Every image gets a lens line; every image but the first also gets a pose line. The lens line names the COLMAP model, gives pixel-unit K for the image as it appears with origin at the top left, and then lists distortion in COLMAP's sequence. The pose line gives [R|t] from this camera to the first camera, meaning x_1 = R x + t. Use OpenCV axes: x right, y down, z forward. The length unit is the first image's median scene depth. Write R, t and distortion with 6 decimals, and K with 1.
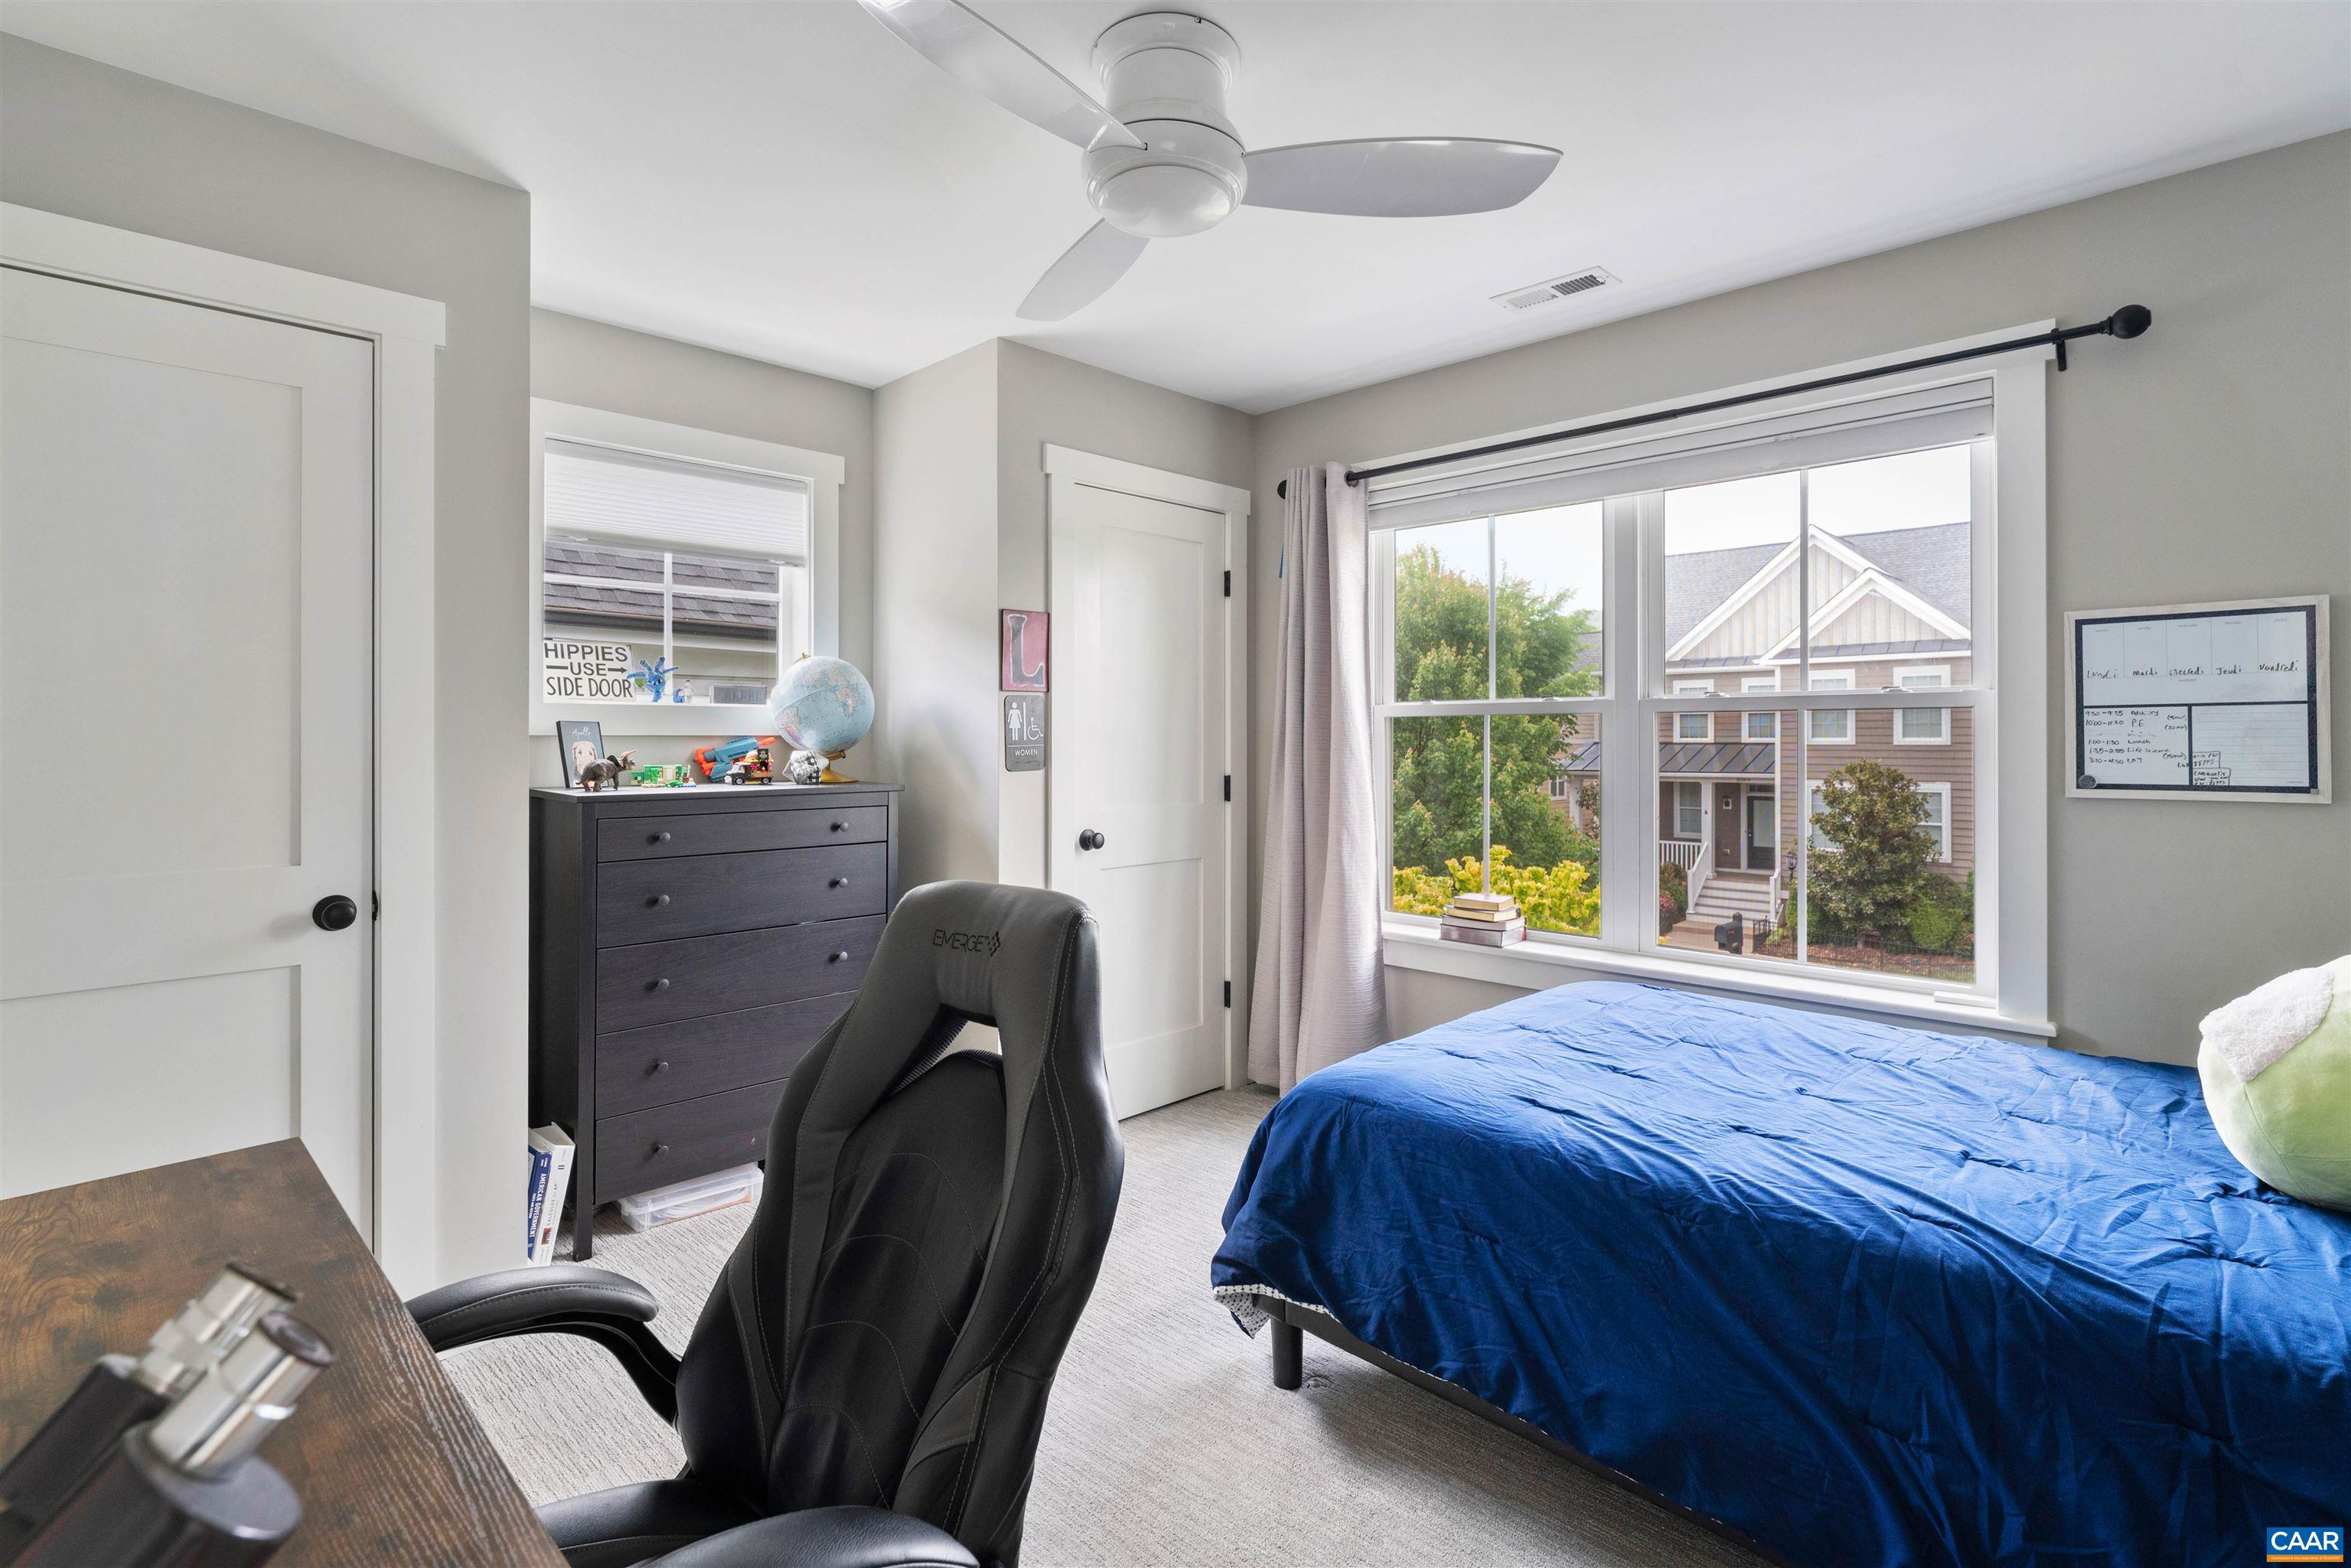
lens RADIAL K [[1115.4, 0, 1177.6], [0, 1115.4, 738.2], [0, 0, 1]] dist [0.001005, 0.000220]
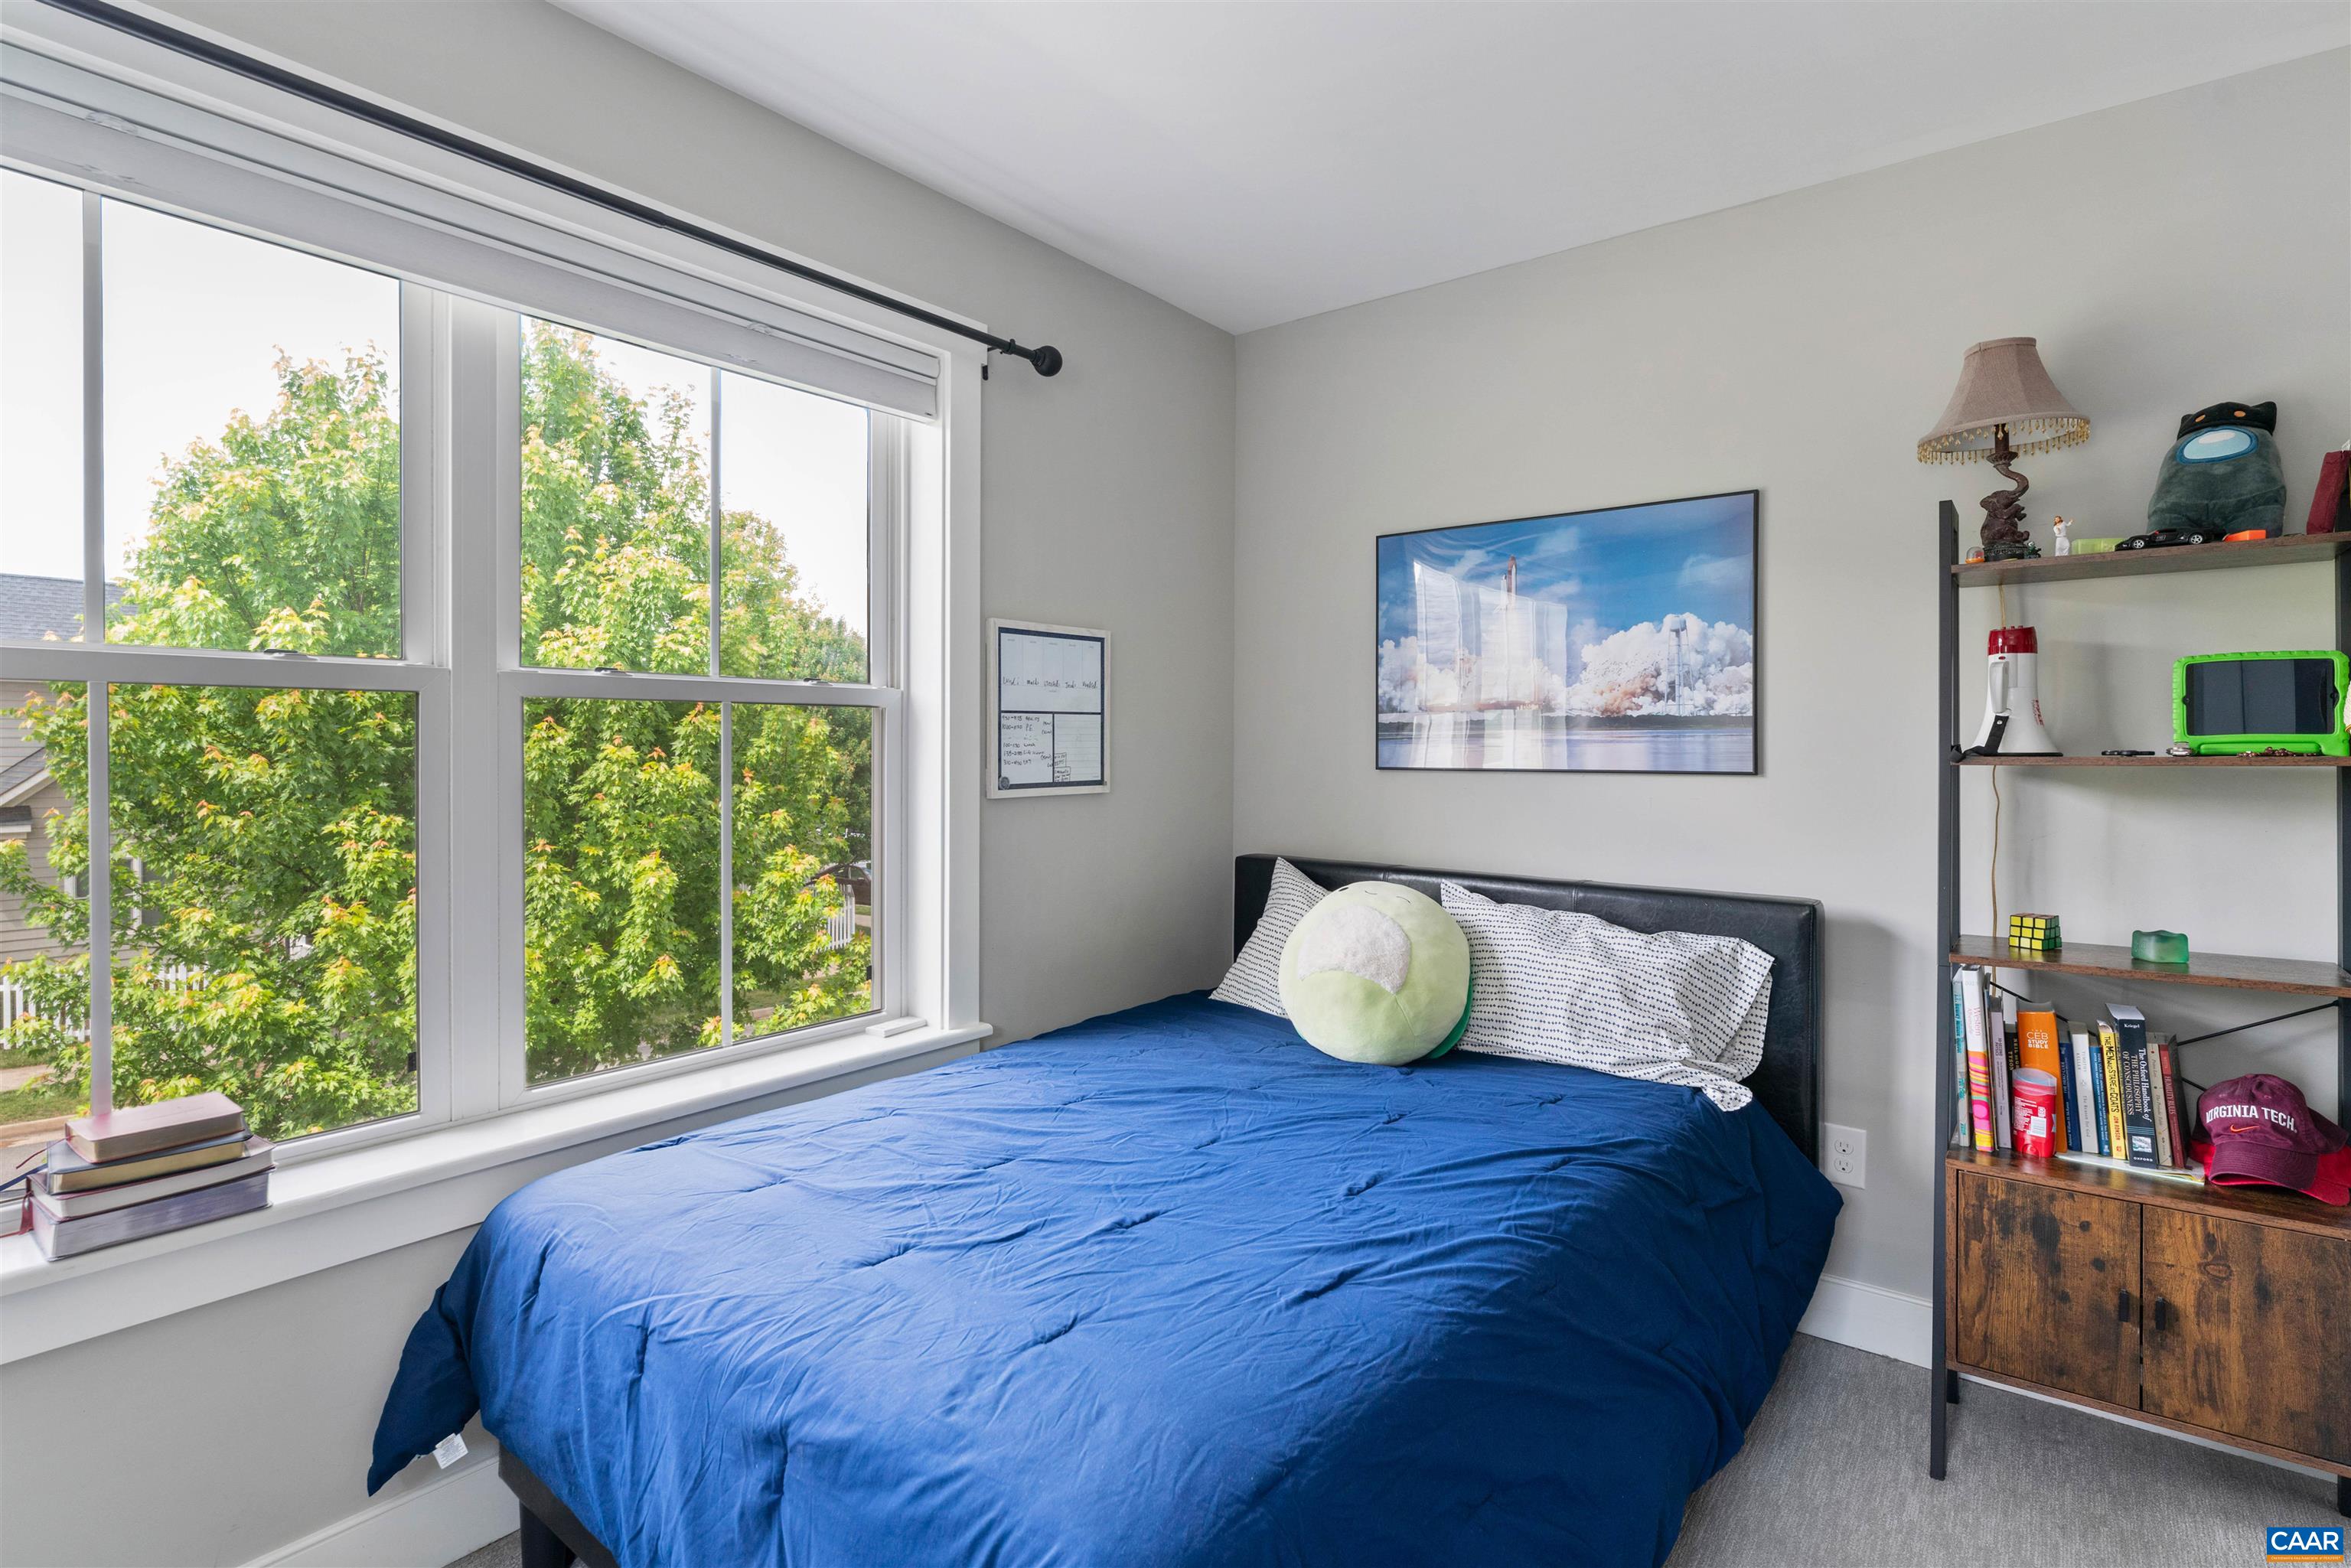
lens RADIAL K [[1177.8, 0, 1177.3], [0, 1177.8, 751.1], [0, 0, 1]] dist [0.000987, -0.000074]
pose [[-0.120530, -0.004212, 0.992701, -0.355799], [-0.003601, 0.999986, 0.003806, 0.005053], [-0.992703, -0.003116, -0.120544, 1.161817]]
